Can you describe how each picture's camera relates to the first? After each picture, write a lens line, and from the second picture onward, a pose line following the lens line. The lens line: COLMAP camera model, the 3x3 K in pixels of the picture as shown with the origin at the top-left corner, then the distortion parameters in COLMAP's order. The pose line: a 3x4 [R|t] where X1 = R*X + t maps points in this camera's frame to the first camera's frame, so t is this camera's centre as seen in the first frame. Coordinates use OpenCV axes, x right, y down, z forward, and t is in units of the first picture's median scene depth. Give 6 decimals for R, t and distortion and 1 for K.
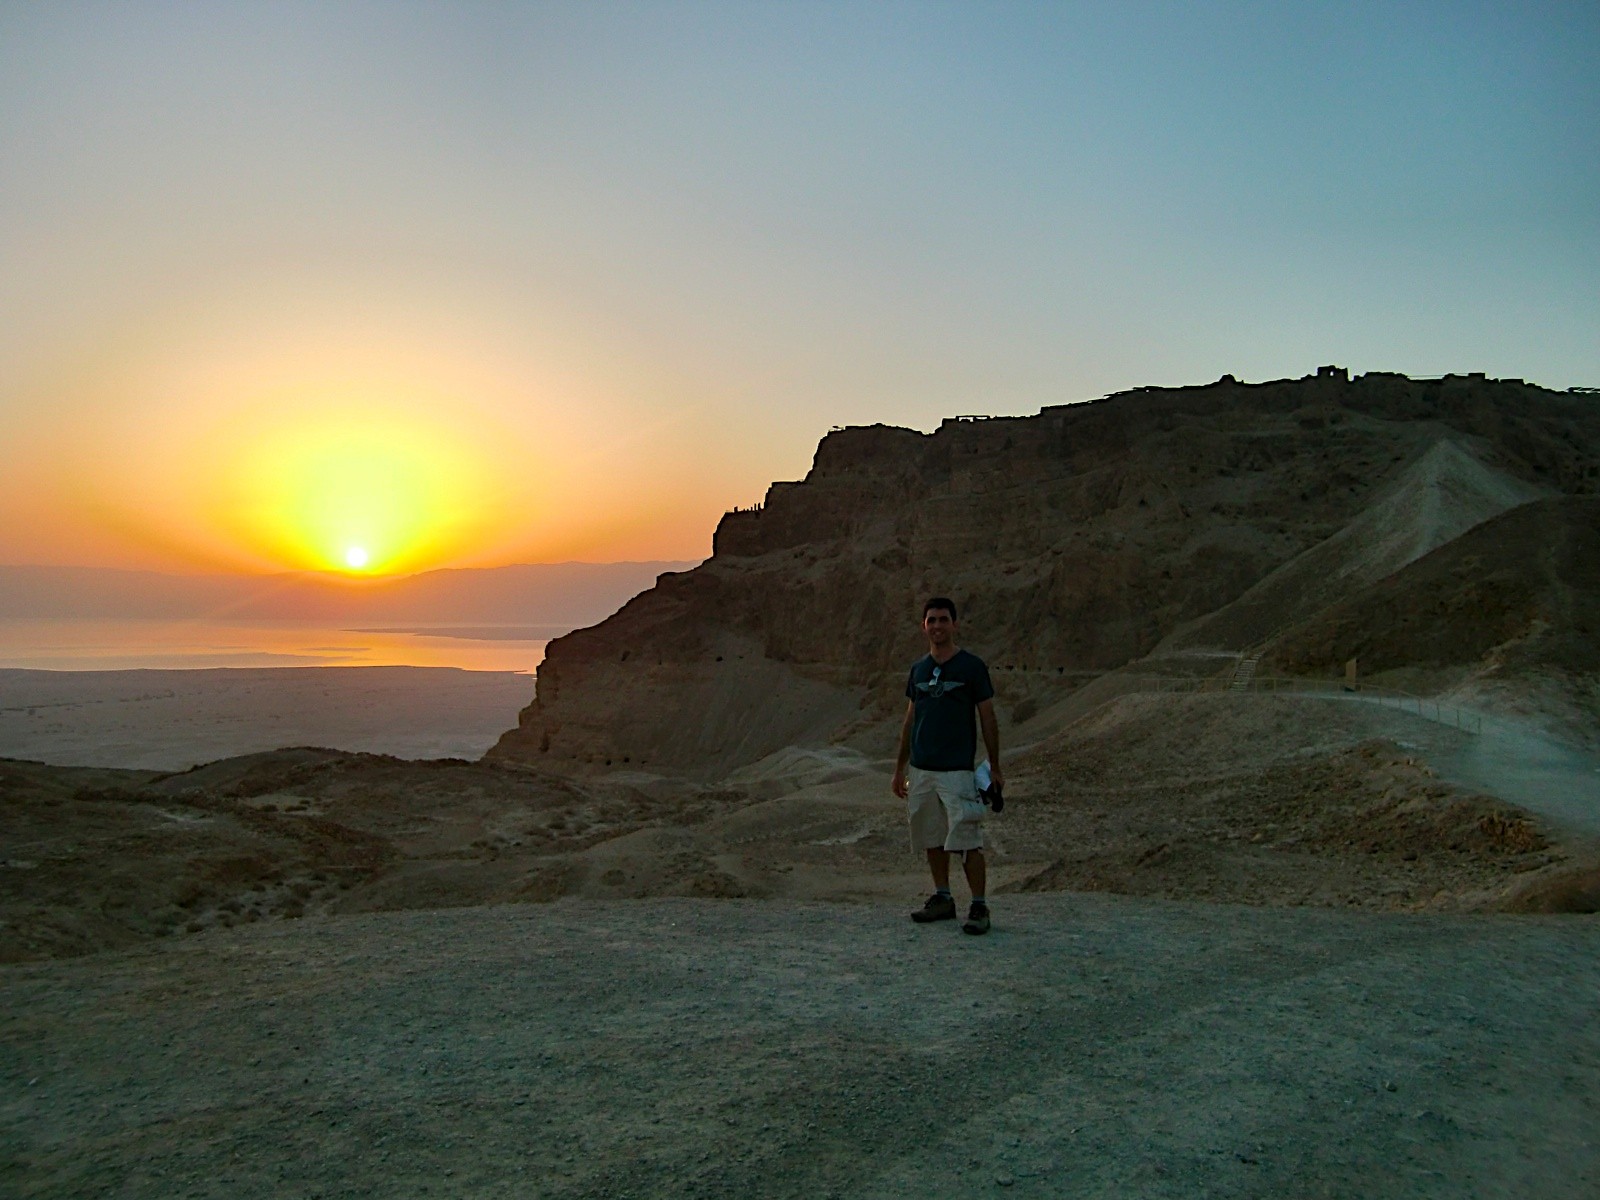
lens RADIAL K [[1275.1, 0, 800.0], [0, 1275.1, 600.0], [0, 0, 1]] dist [-0.117735, 0.137351]
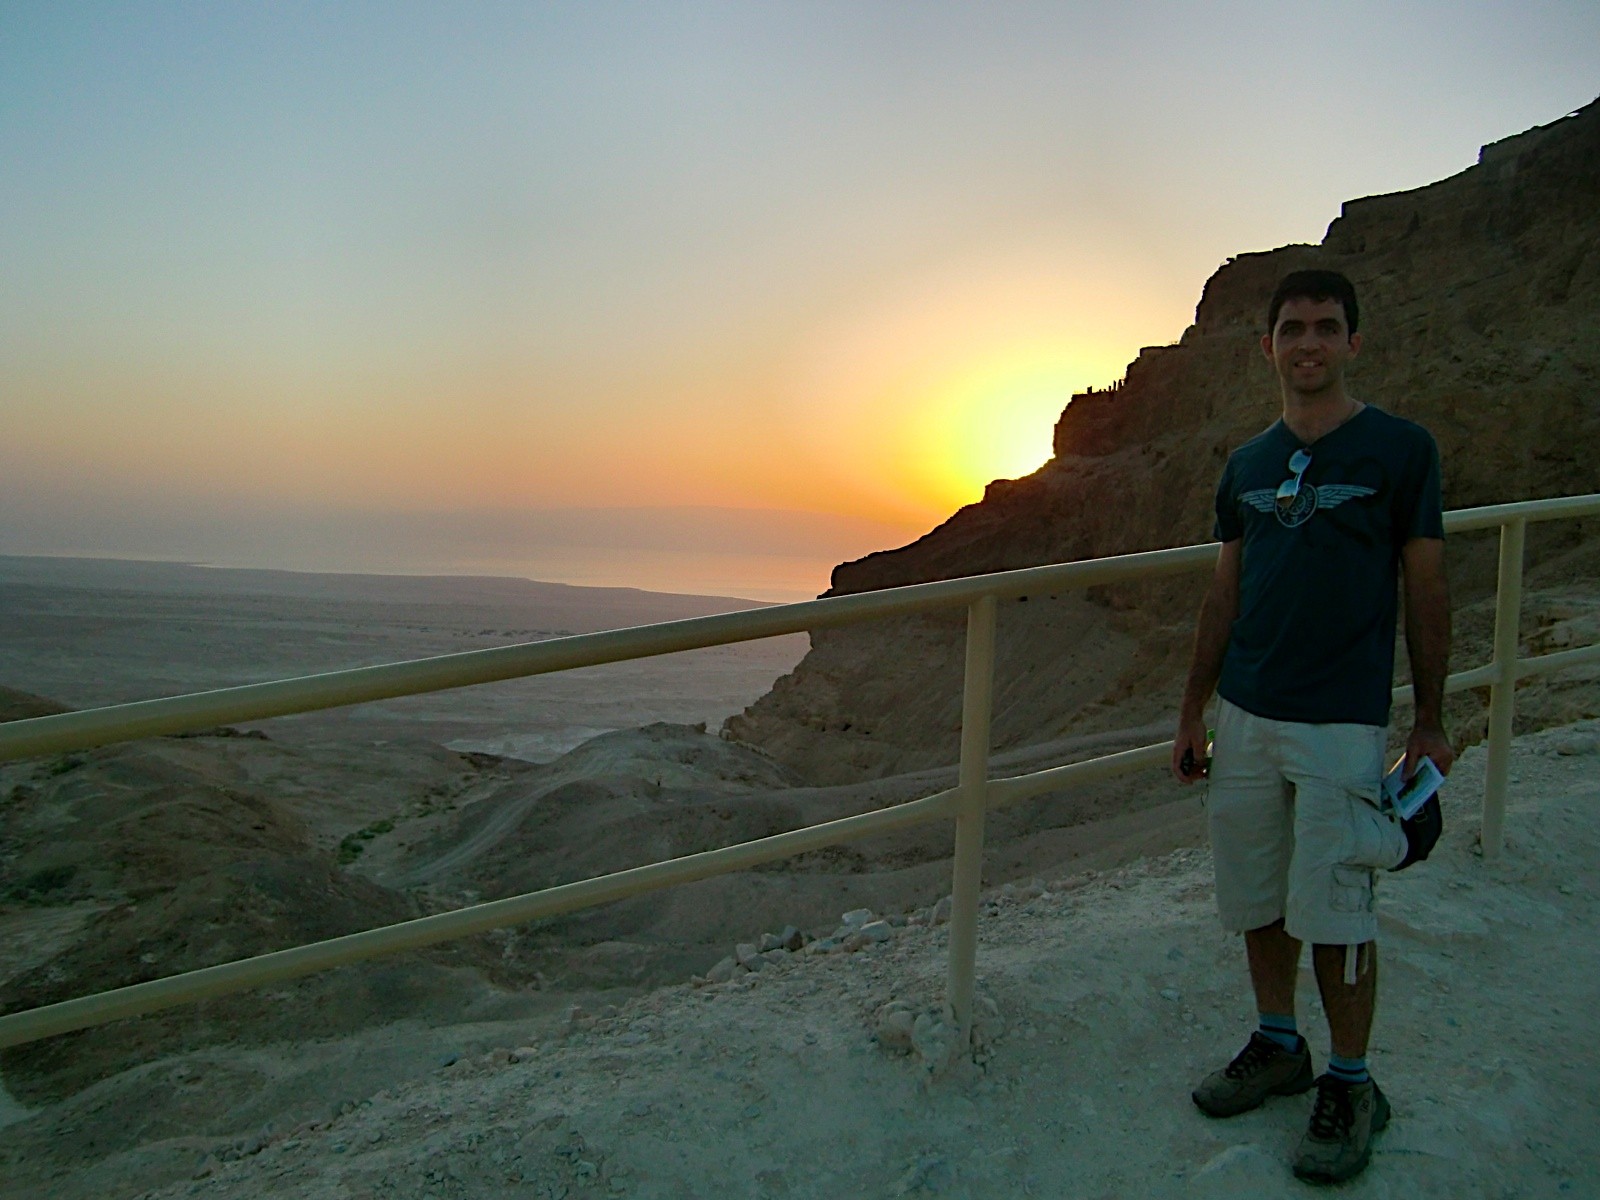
lens RADIAL K [[1275.1, 0, 800.0], [0, 1275.1, 600.0], [0, 0, 1]] dist [-0.117735, 0.137351]
pose [[0.859628, 0.052721, -0.508192, 0.248119], [-0.035226, 0.998411, 0.043990, 0.027757], [0.509704, -0.019914, 0.860119, 0.454988]]
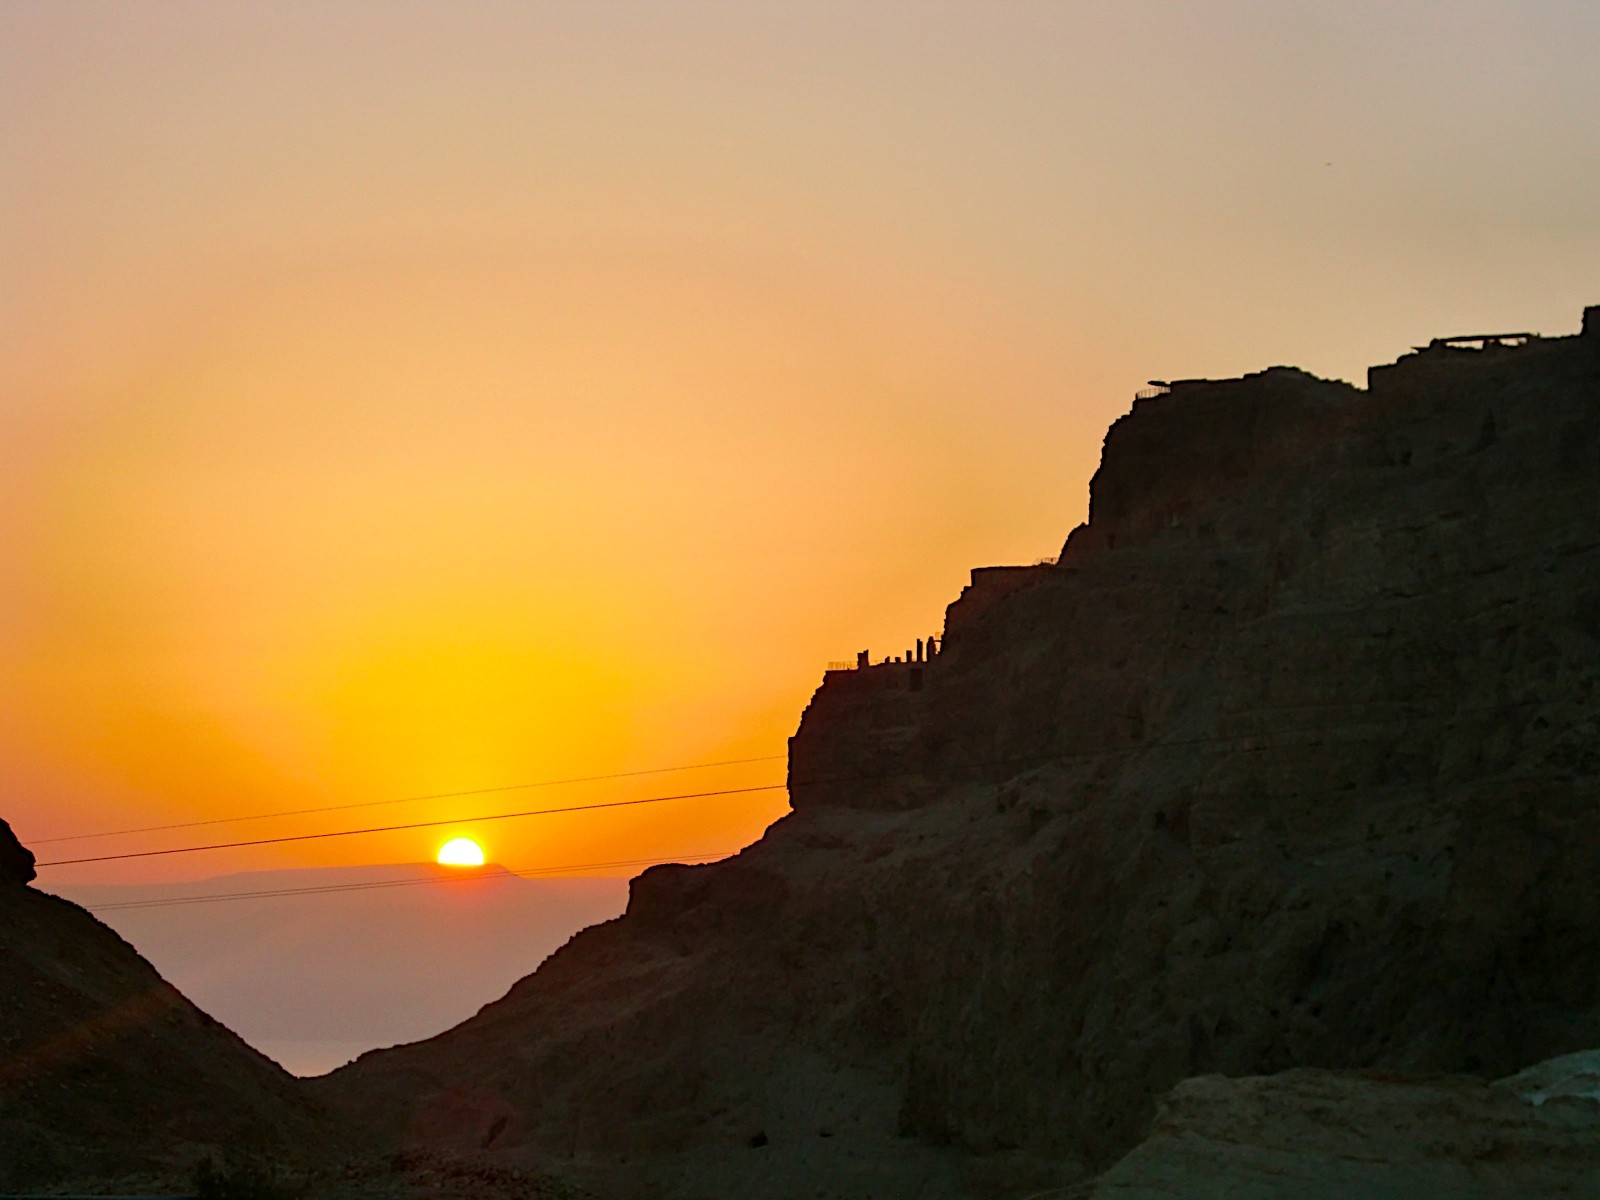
lens RADIAL K [[4707.2, 0, 800.0], [0, 4707.2, 600.0], [0, 0, 1]] dist [0.299462, -7.871680]
pose [[0.962596, -0.033495, -0.268863, 0.353582], [0.012943, 0.996881, -0.077855, 0.005846], [0.270632, 0.071463, 0.960027, -0.165298]]
